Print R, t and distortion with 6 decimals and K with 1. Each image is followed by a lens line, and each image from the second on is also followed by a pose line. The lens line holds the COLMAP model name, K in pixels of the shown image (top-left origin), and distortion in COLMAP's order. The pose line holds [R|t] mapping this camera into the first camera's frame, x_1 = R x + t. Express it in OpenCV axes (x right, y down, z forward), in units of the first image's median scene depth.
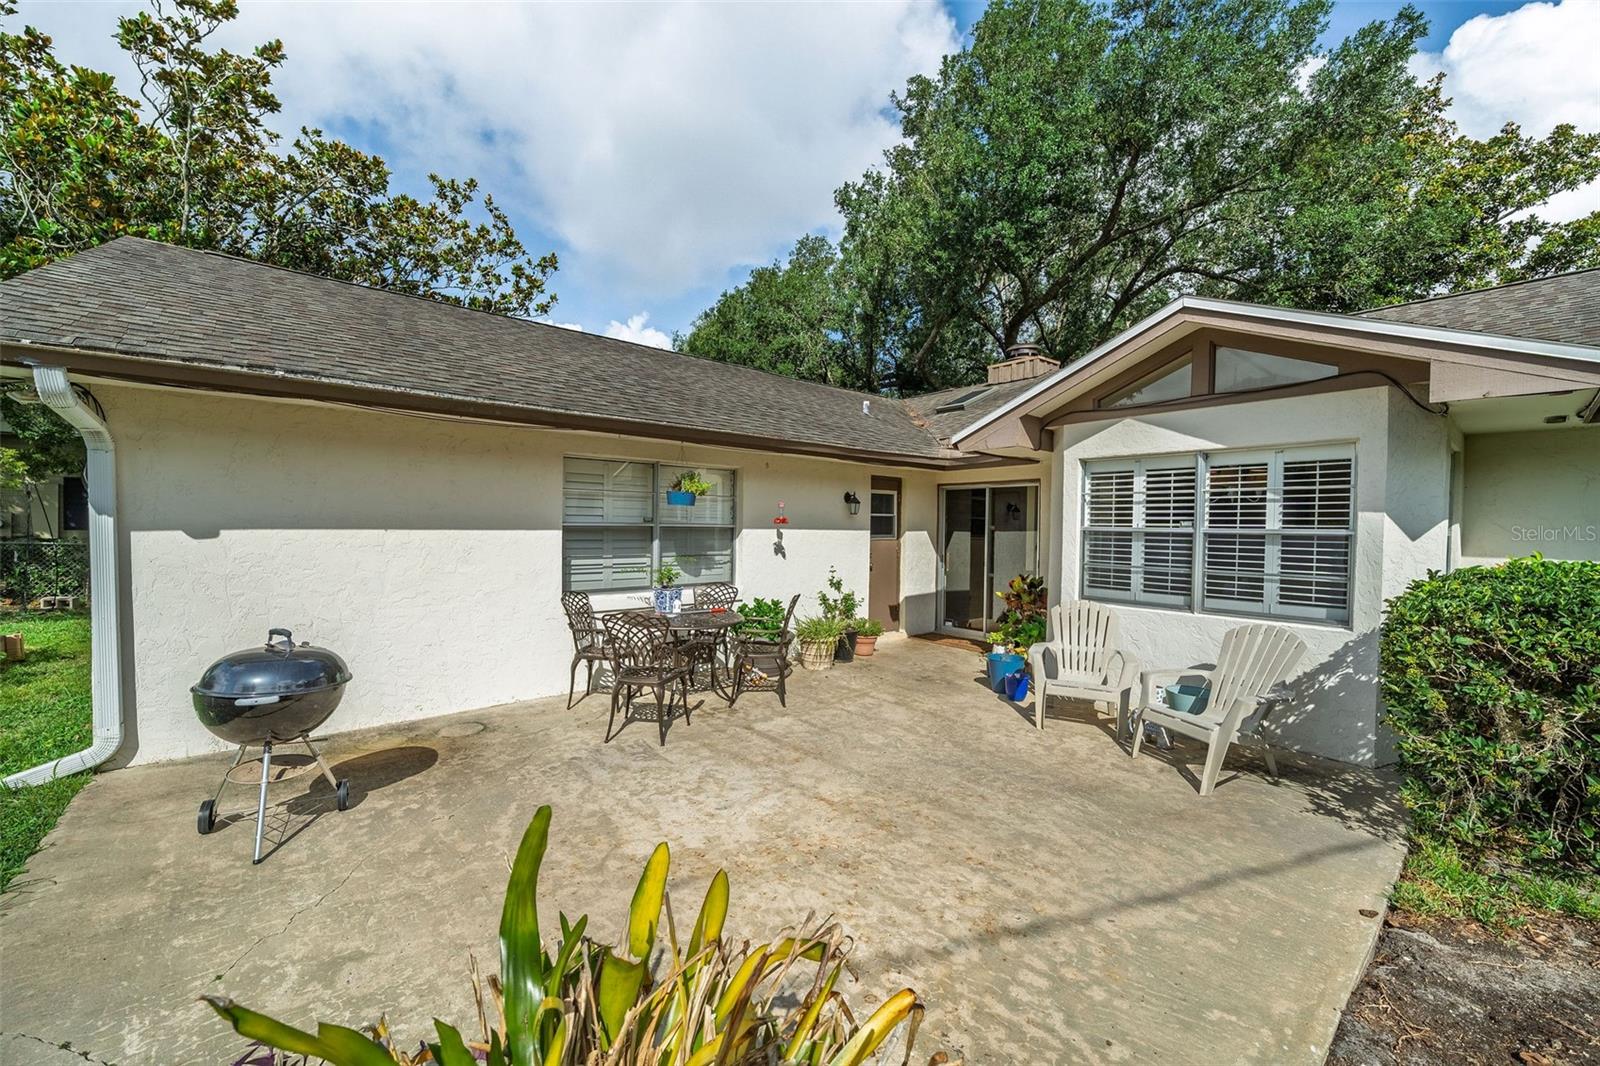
lens RADIAL K [[627.4, 0, 800.0], [0, 627.4, 533.0], [0, 0, 1]] dist [-0.000360, 0.000085]
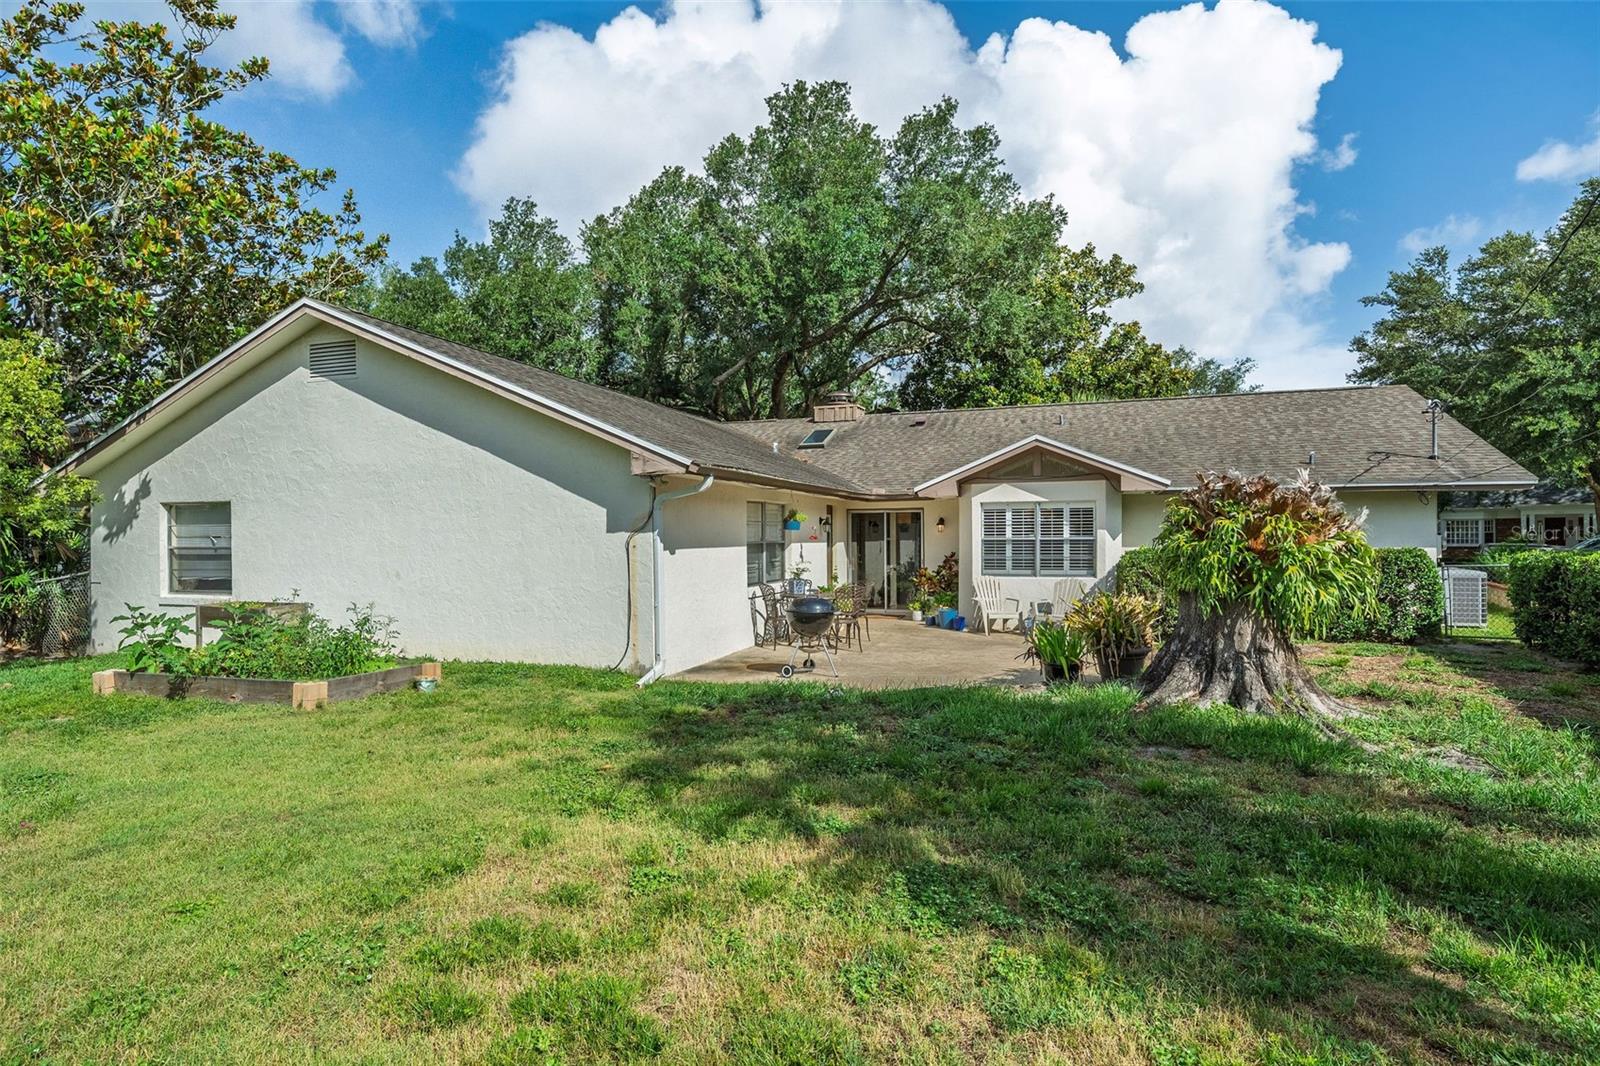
lens RADIAL K [[846.8, 0, 800.0], [0, 846.8, 533.0], [0, 0, 1]] dist [0.001997, 0.000144]
pose [[0.858833, -0.017998, 0.511940, -1.432751], [0.025436, 0.999648, -0.007528, -0.019995], [-0.511624, 0.019487, 0.858988, -0.995835]]
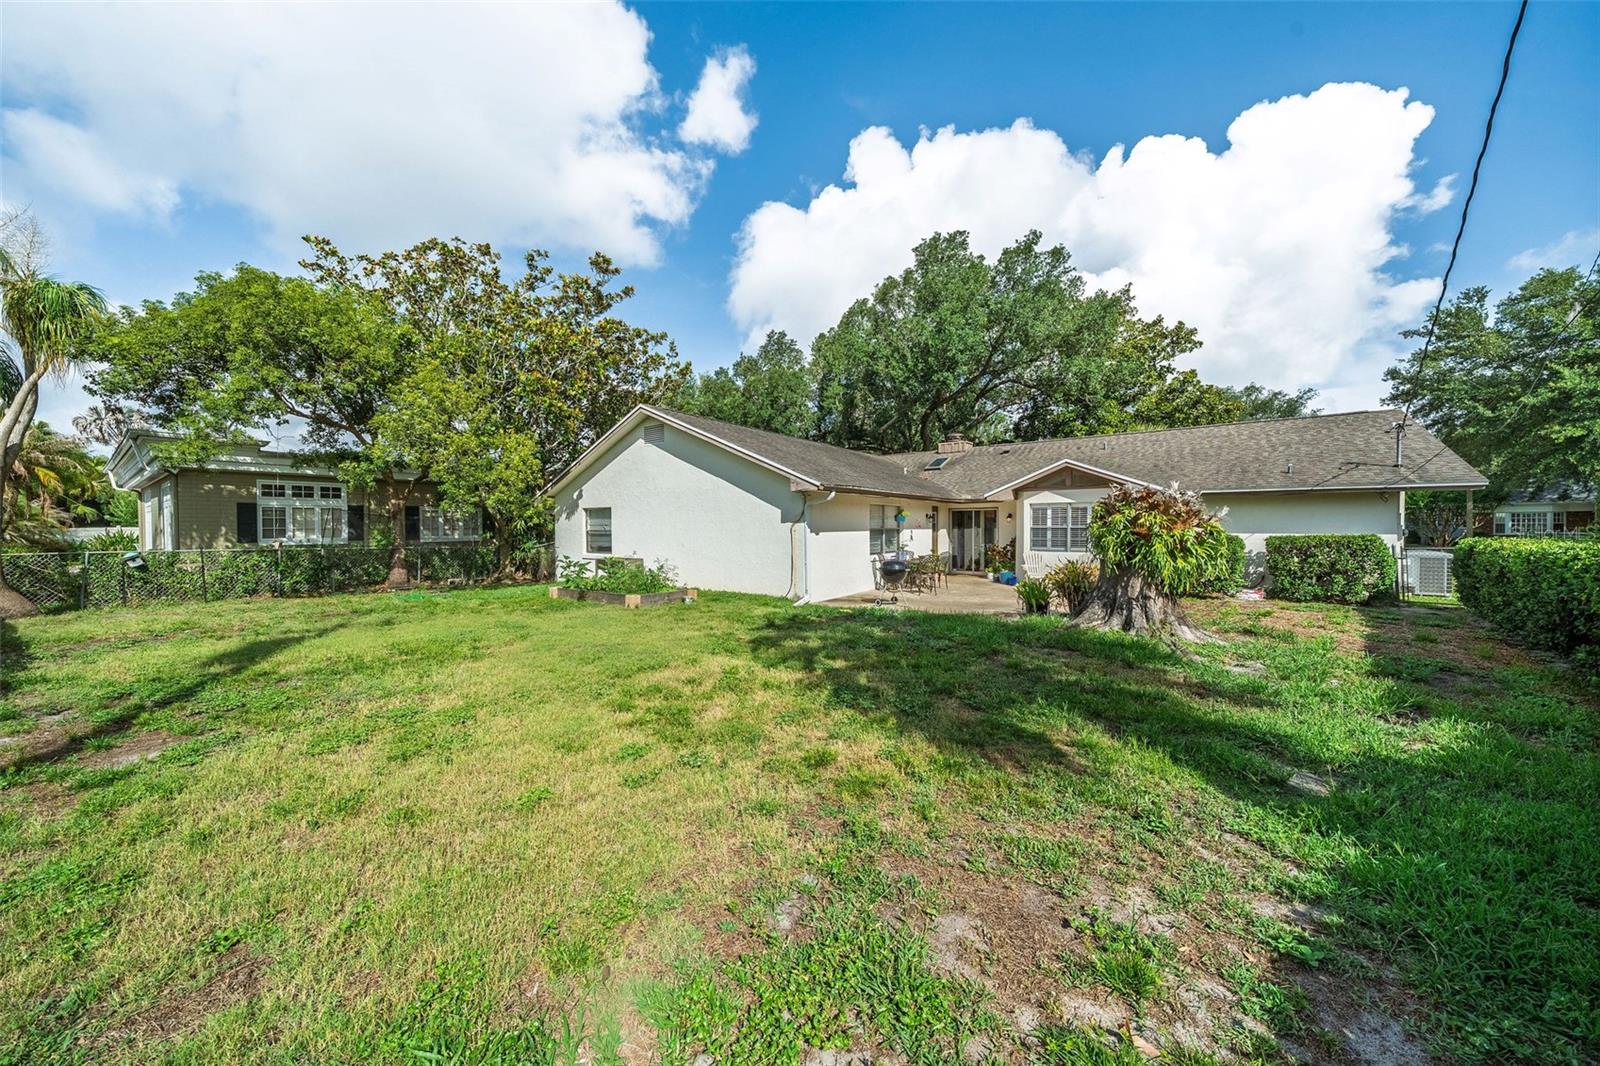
lens RADIAL K [[541.7, 0, 799.5], [0, 541.7, 535.4], [0, 0, 1]] dist [-0.003770, -0.000209]
pose [[0.971827, -0.023155, 0.234555, -1.290091], [0.022086, 0.999730, 0.007184, -0.010004], [-0.234658, -0.001801, 0.972076, -1.312232]]
